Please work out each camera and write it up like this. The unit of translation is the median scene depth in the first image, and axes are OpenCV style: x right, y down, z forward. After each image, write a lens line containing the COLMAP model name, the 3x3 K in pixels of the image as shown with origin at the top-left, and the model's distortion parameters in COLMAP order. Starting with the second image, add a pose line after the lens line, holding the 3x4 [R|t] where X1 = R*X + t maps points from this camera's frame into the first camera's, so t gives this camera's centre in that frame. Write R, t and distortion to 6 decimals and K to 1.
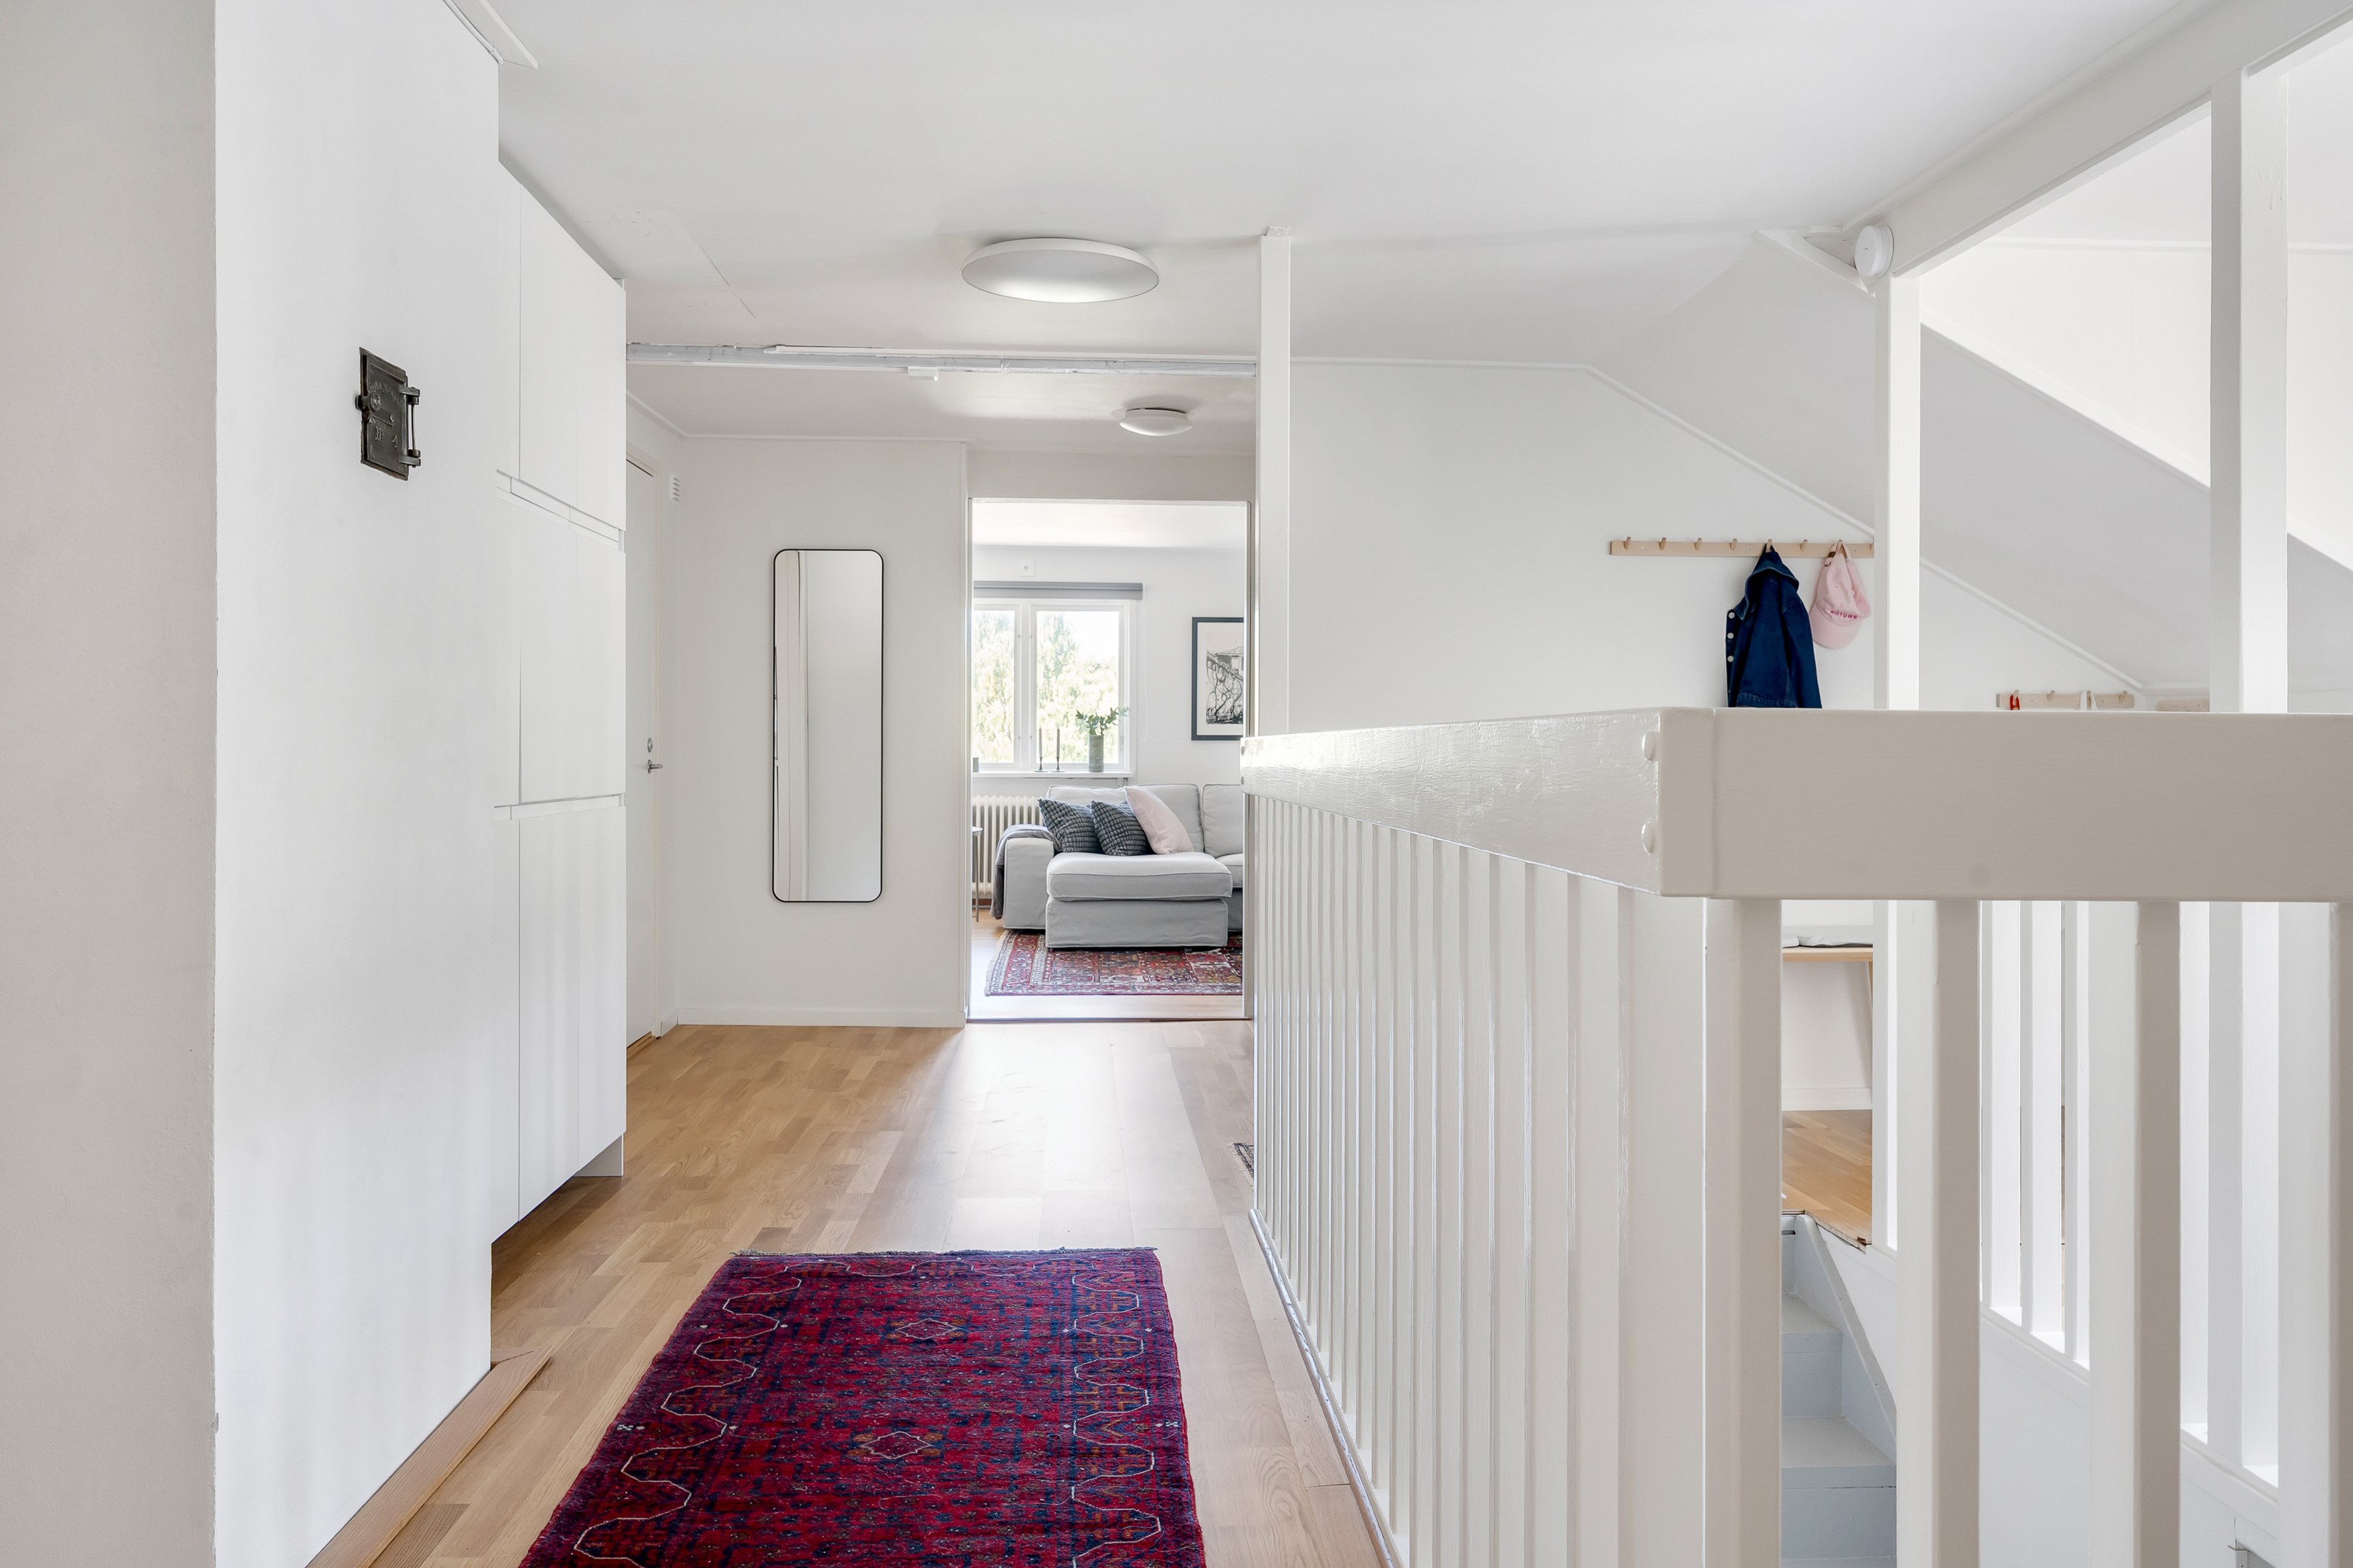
lens RADIAL K [[1609.7, 0, 1178.9], [0, 1609.7, 758.6], [0, 0, 1]] dist [-0.000454, 0.000975]
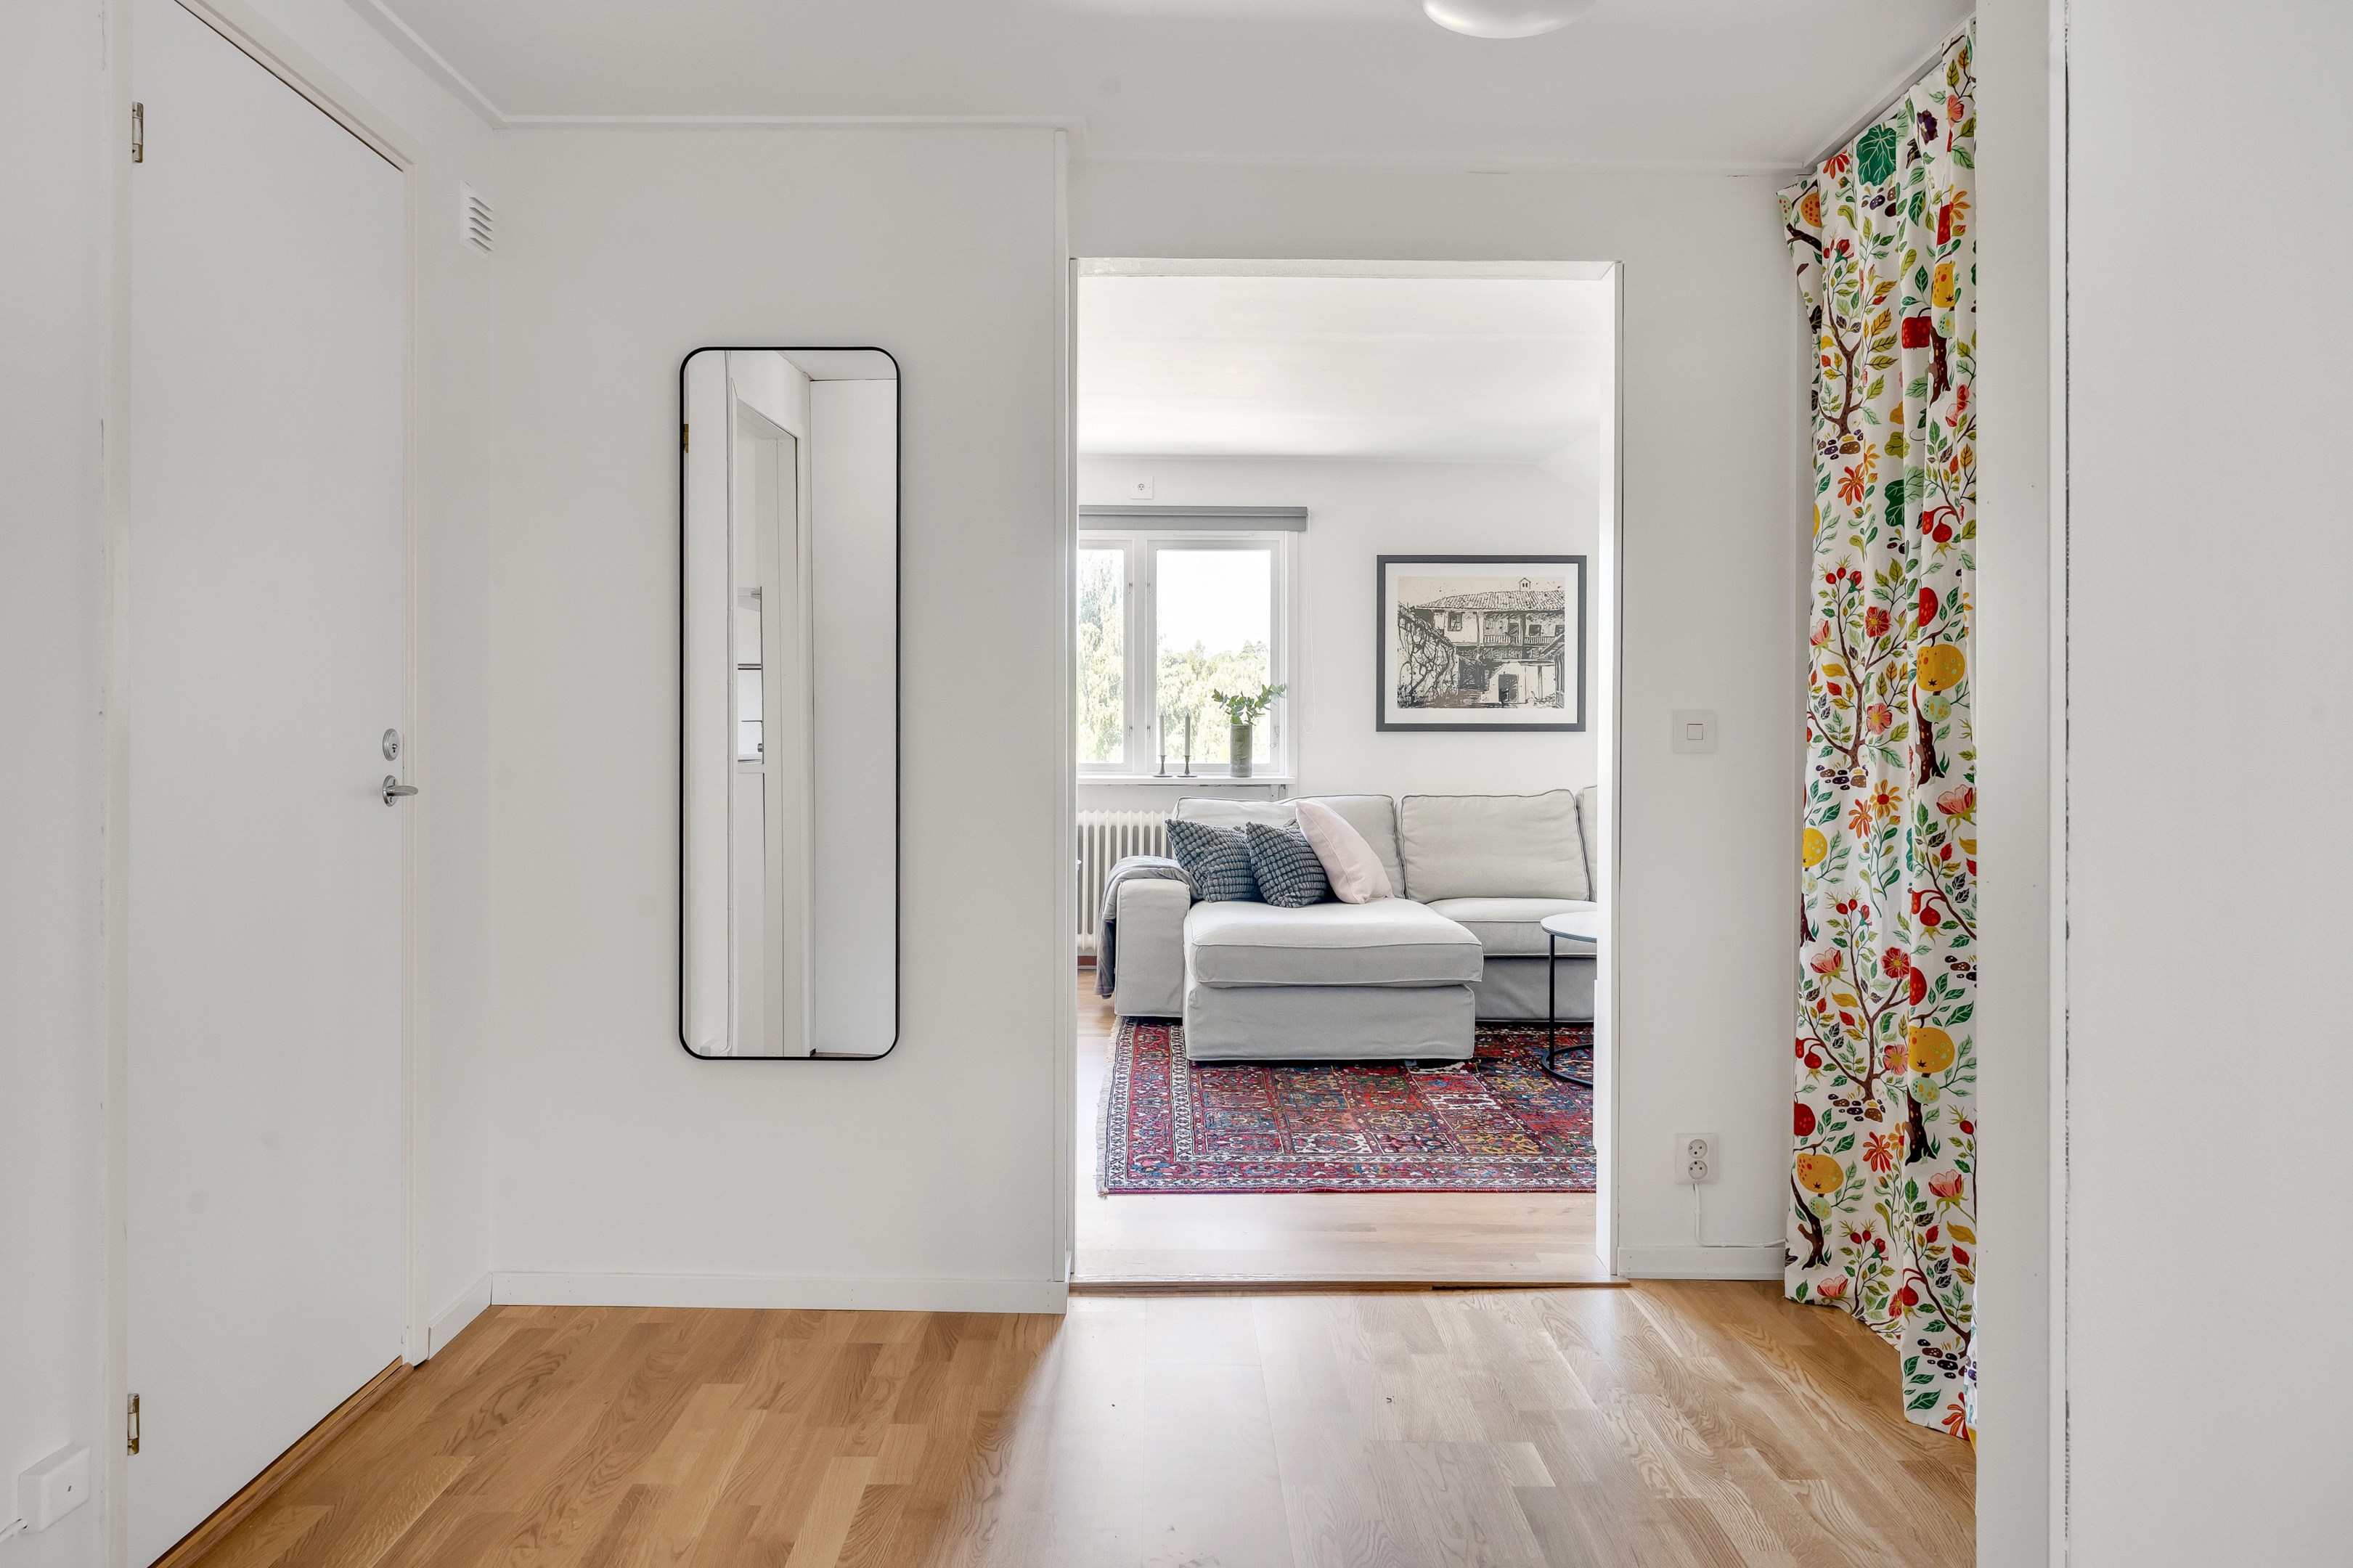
lens RADIAL K [[1609.7, 0, 1178.9], [0, 1609.7, 758.6], [0, 0, 1]] dist [-0.000454, 0.000975]
pose [[0.998661, -0.001044, -0.051722, -0.047288], [0.001345, 0.999982, 0.005783, -0.004058], [0.051715, -0.005844, 0.998645, 0.331489]]
